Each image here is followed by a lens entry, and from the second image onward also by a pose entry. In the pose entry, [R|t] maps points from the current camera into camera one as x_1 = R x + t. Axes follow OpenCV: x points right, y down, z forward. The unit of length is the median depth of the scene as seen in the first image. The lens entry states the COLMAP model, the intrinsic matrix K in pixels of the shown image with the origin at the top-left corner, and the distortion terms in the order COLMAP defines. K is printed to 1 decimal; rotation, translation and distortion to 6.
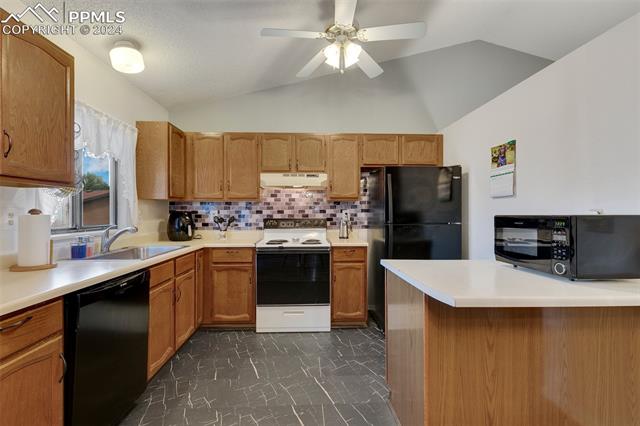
lens RADIAL K [[290.7, 0, 320.0], [0, 290.7, 213.0], [0, 0, 1]] dist [0.002095, -0.000575]
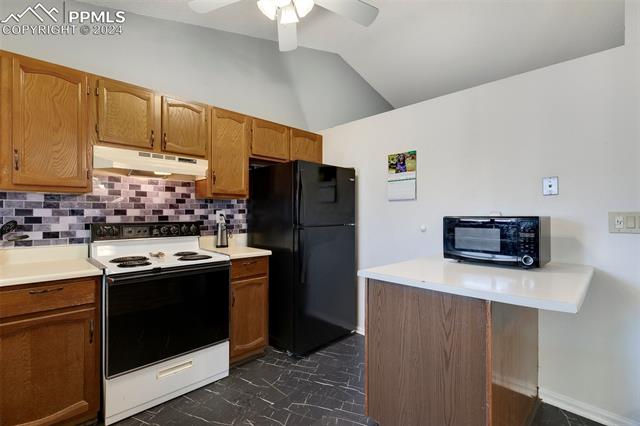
lens RADIAL K [[290.7, 0, 320.0], [0, 290.7, 213.0], [0, 0, 1]] dist [0.002095, -0.000575]
pose [[0.744105, 0.003556, 0.668053, -0.257860], [-0.000927, 0.999990, -0.004290, 0.000075], [-0.668062, 0.002573, 0.744101, 0.272824]]
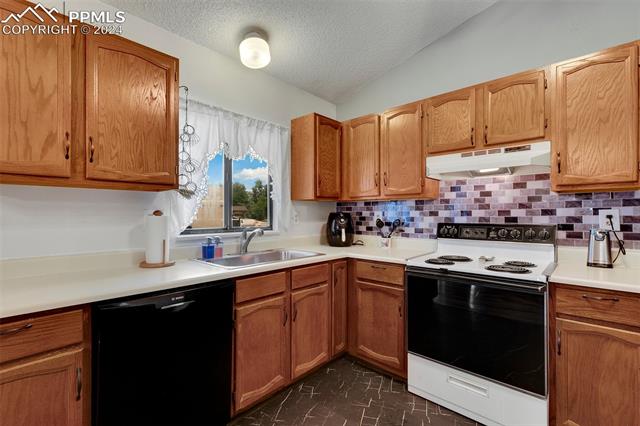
lens RADIAL K [[290.7, 0, 320.0], [0, 290.7, 213.0], [0, 0, 1]] dist [0.002095, -0.000575]
pose [[0.702458, -0.002152, -0.711722, 0.108840], [-0.002005, 0.999985, -0.005002, -0.000406], [0.711722, 0.004941, 0.702444, 0.337037]]
